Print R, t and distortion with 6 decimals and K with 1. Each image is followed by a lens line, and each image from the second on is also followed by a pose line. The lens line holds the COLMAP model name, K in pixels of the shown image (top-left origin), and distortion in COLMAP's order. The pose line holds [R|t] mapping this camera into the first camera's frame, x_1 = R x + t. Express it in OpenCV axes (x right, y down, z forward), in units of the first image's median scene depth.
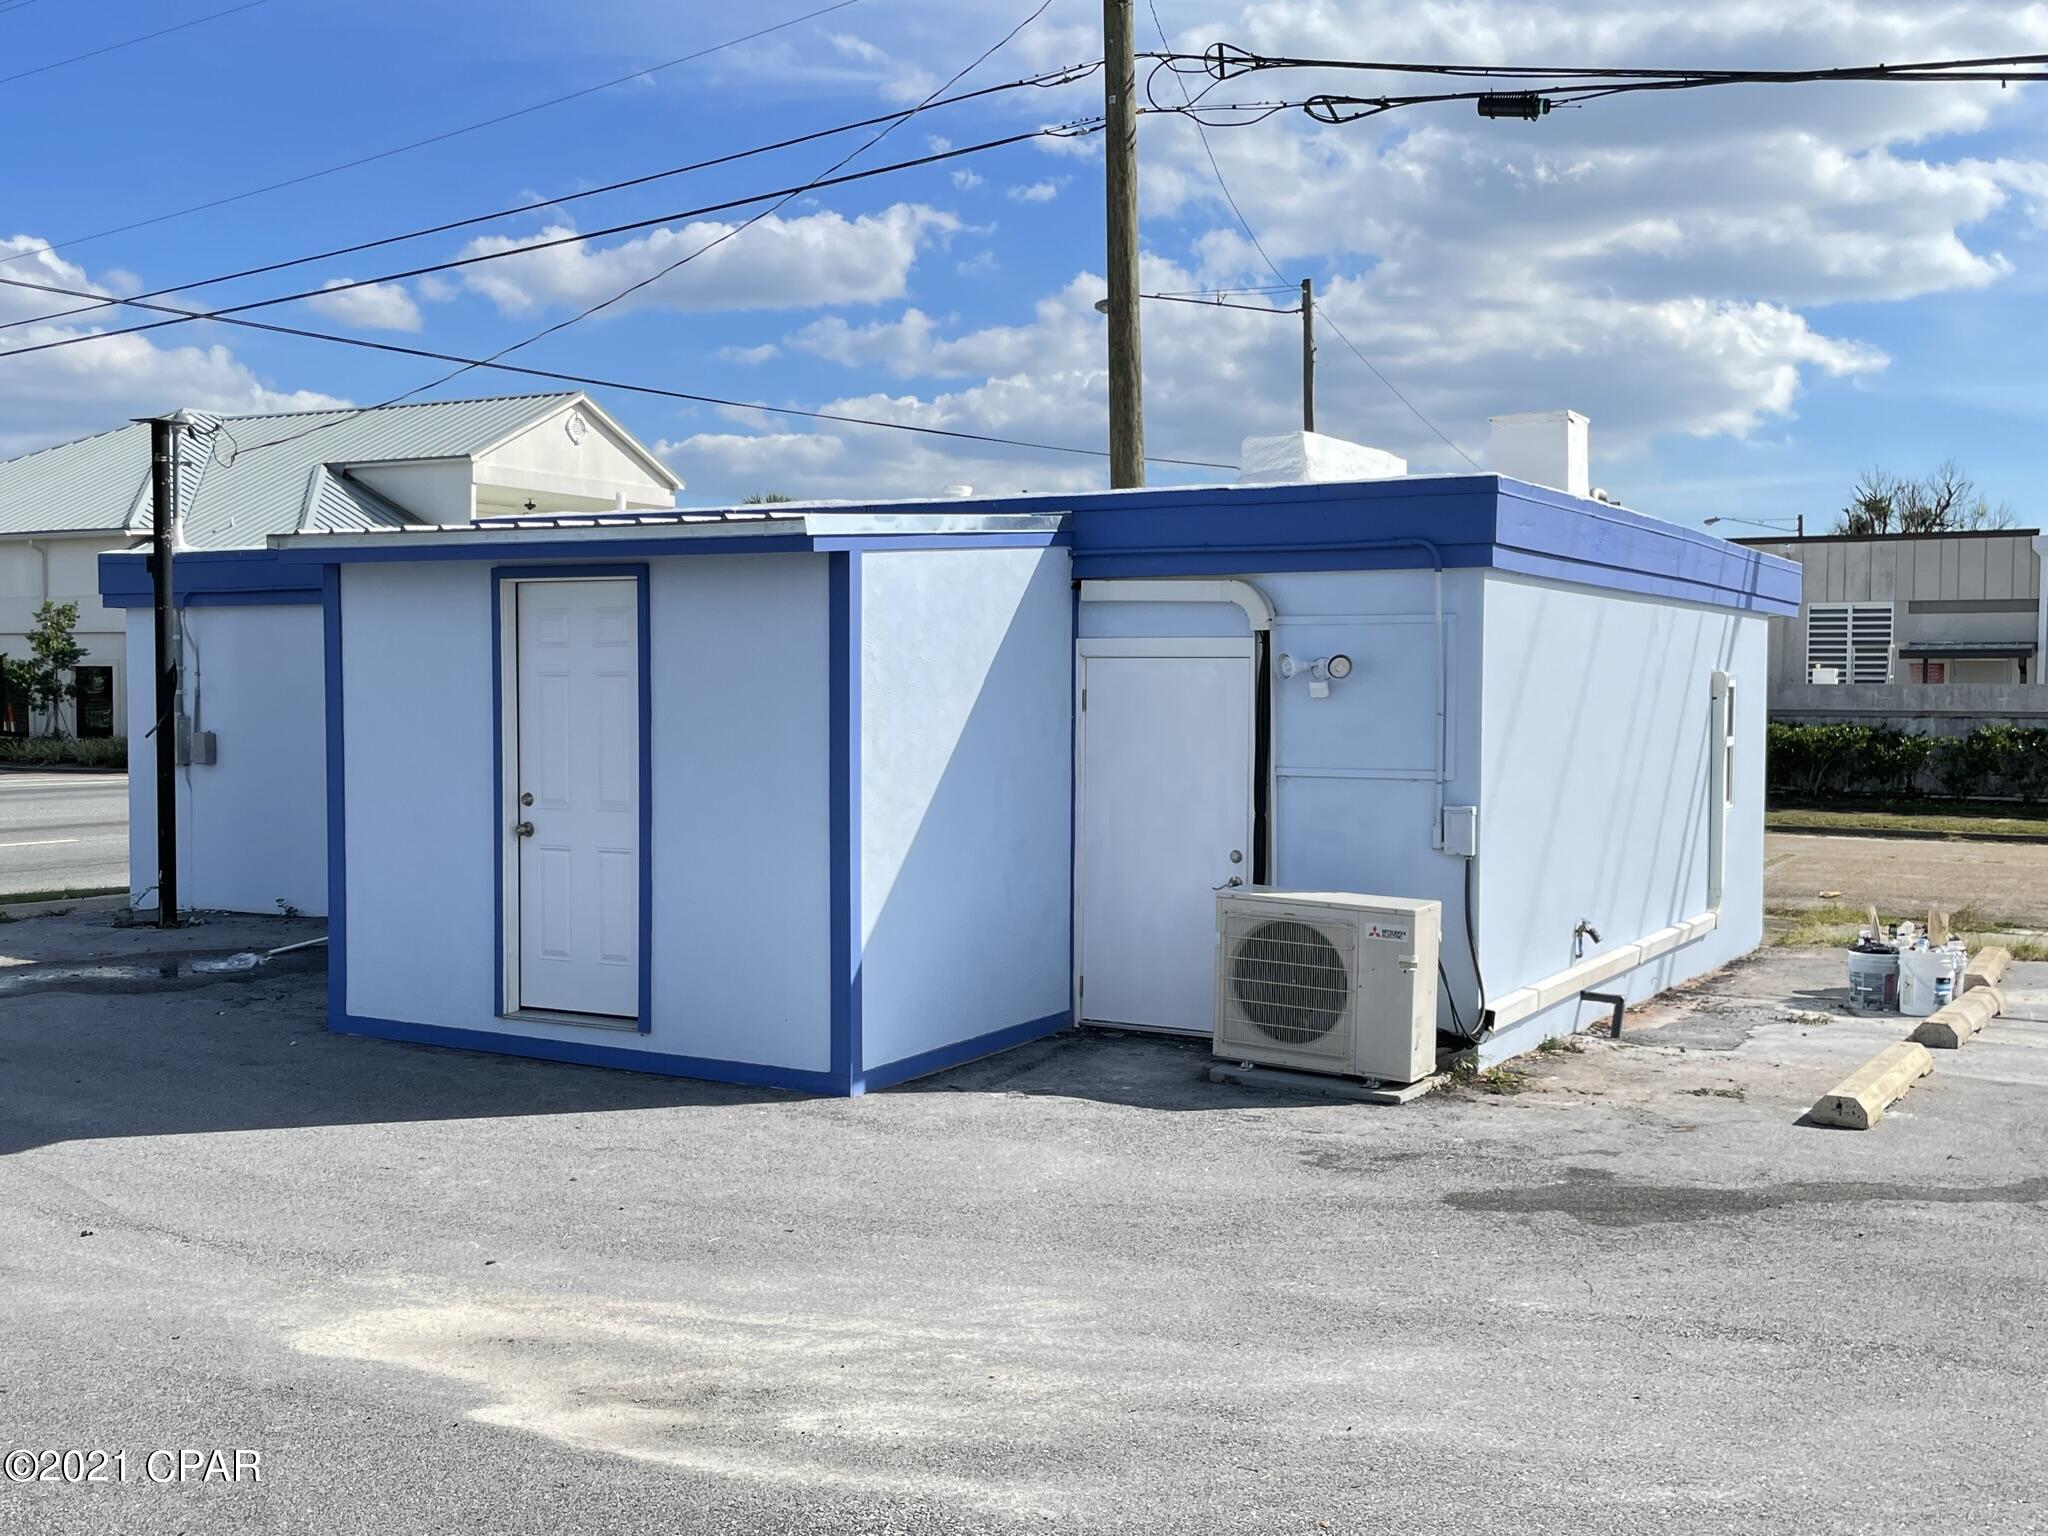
lens RADIAL K [[2079.7, 0, 1024.0], [0, 2079.7, 768.0], [0, 0, 1]] dist [0.020685, -0.004152]
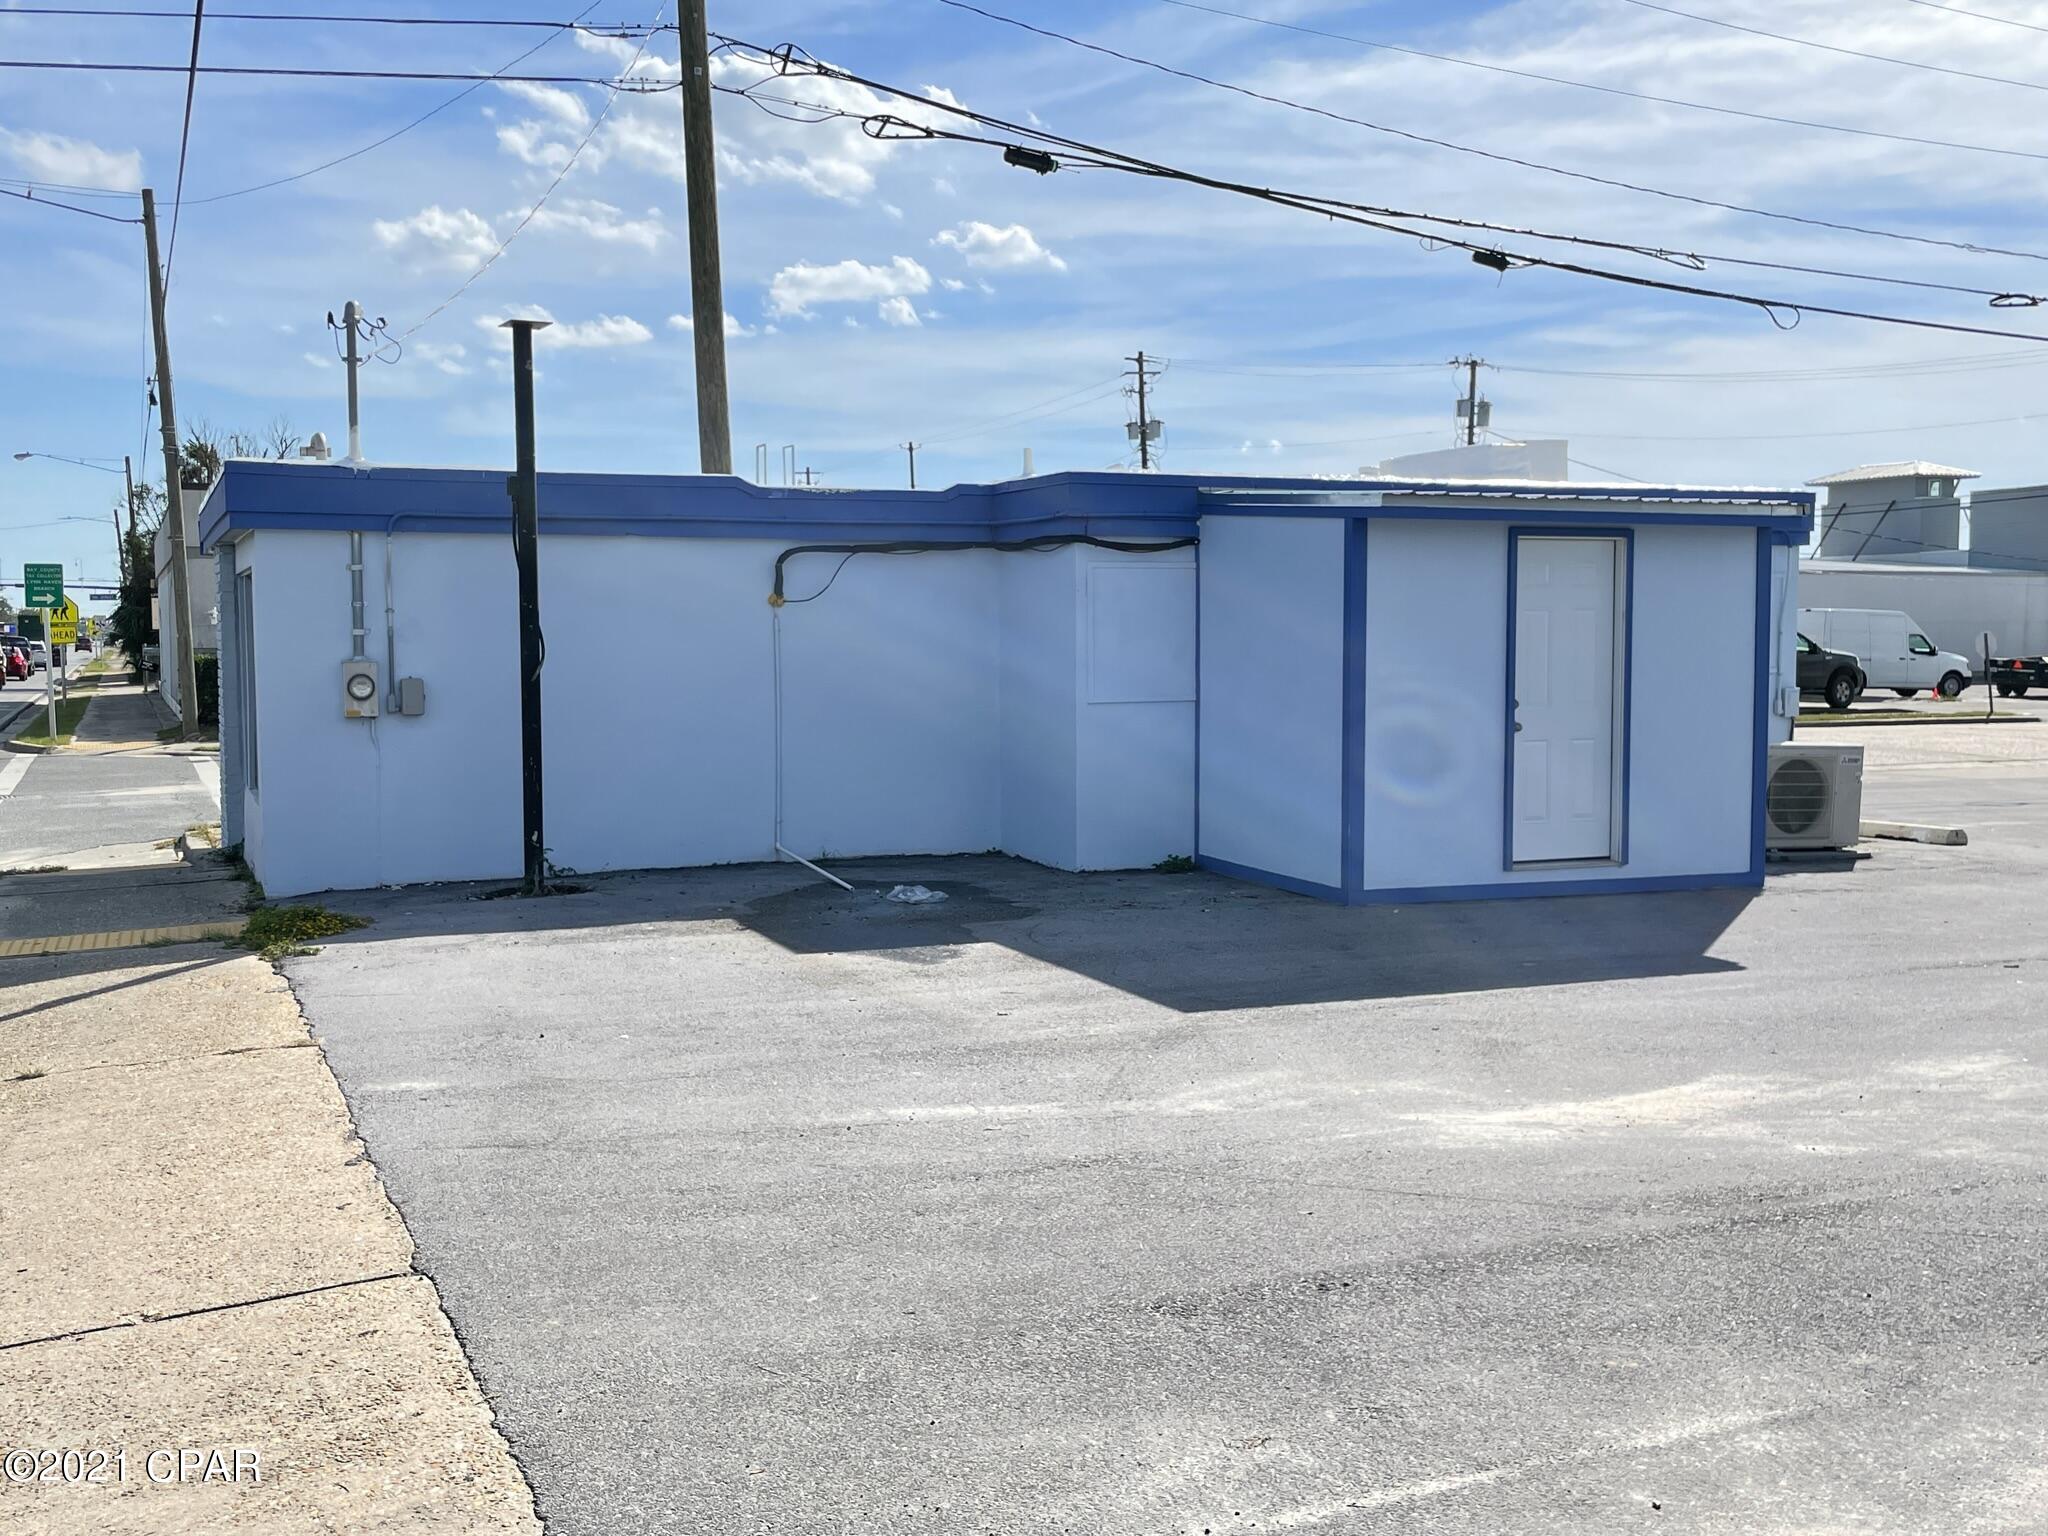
lens RADIAL K [[2096.1, 0, 1024.0], [0, 2096.1, 768.0], [0, 0, 1]] dist [0.055533, -0.000479]
pose [[0.608383, -0.056837, 0.791606, -0.999090], [0.036989, 0.998379, 0.043256, -0.009089], [-0.792781, 0.002964, 0.609499, 0.292872]]
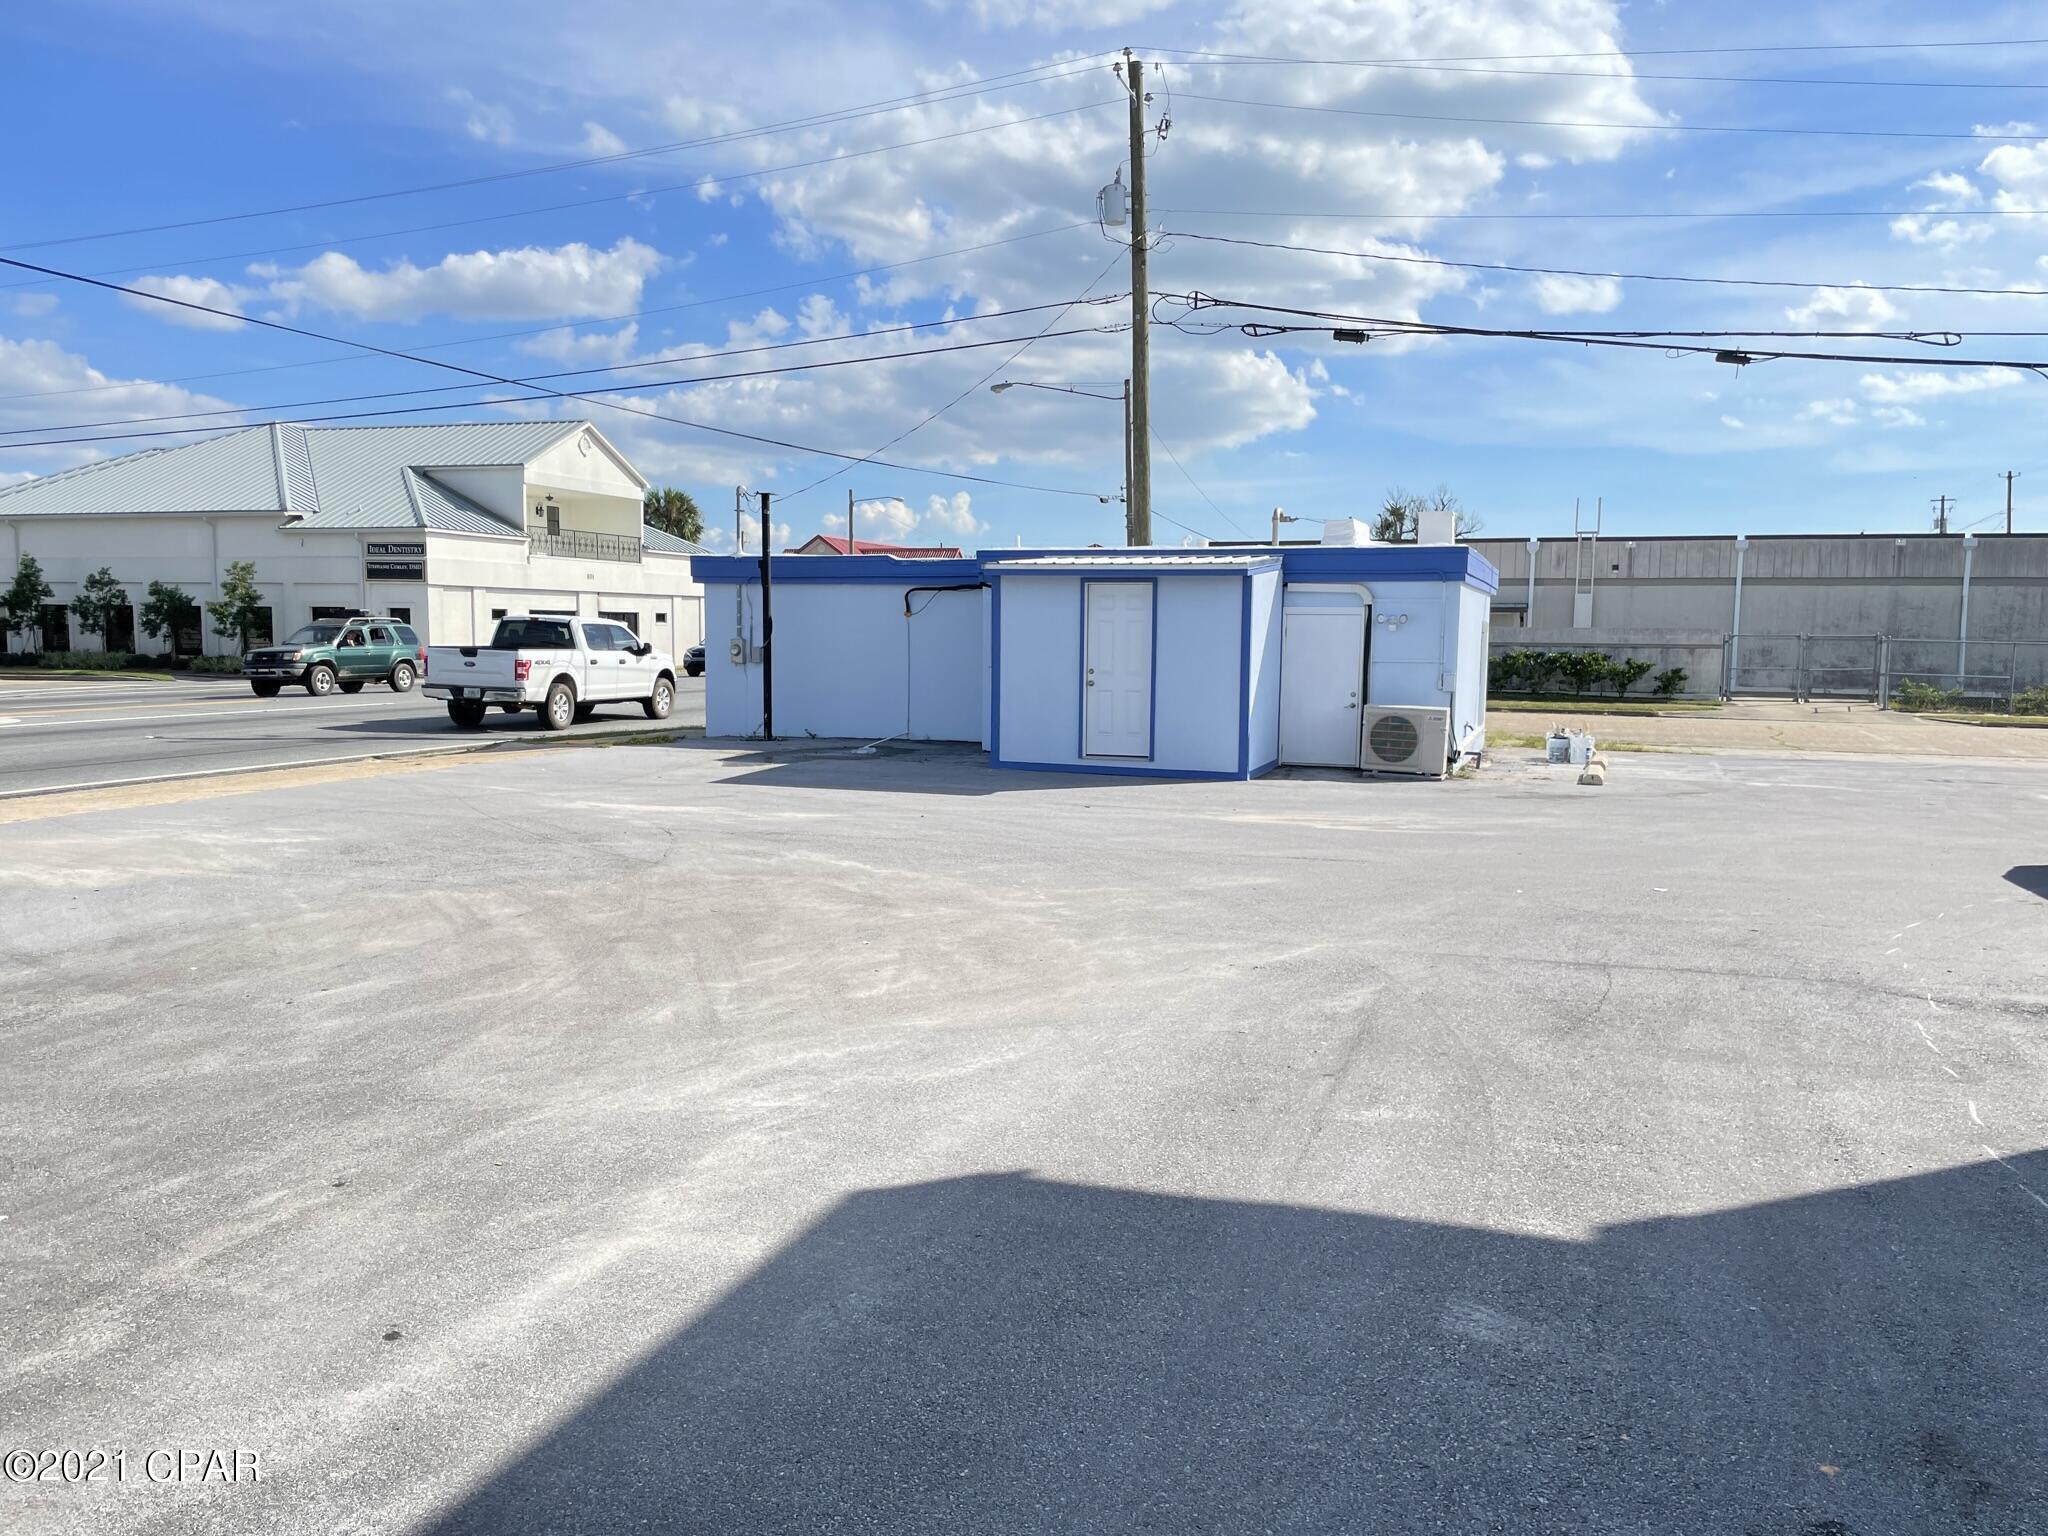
lens RADIAL K [[1539.6, 0, 1041.6], [0, 1539.6, 766.9], [0, 0, 1]] dist [0.078602, -0.103110]
pose [[0.981578, -0.011872, 0.190692, -0.436925], [0.002028, 0.998659, 0.051735, 0.022958], [-0.191051, -0.050395, 0.980286, -0.536588]]
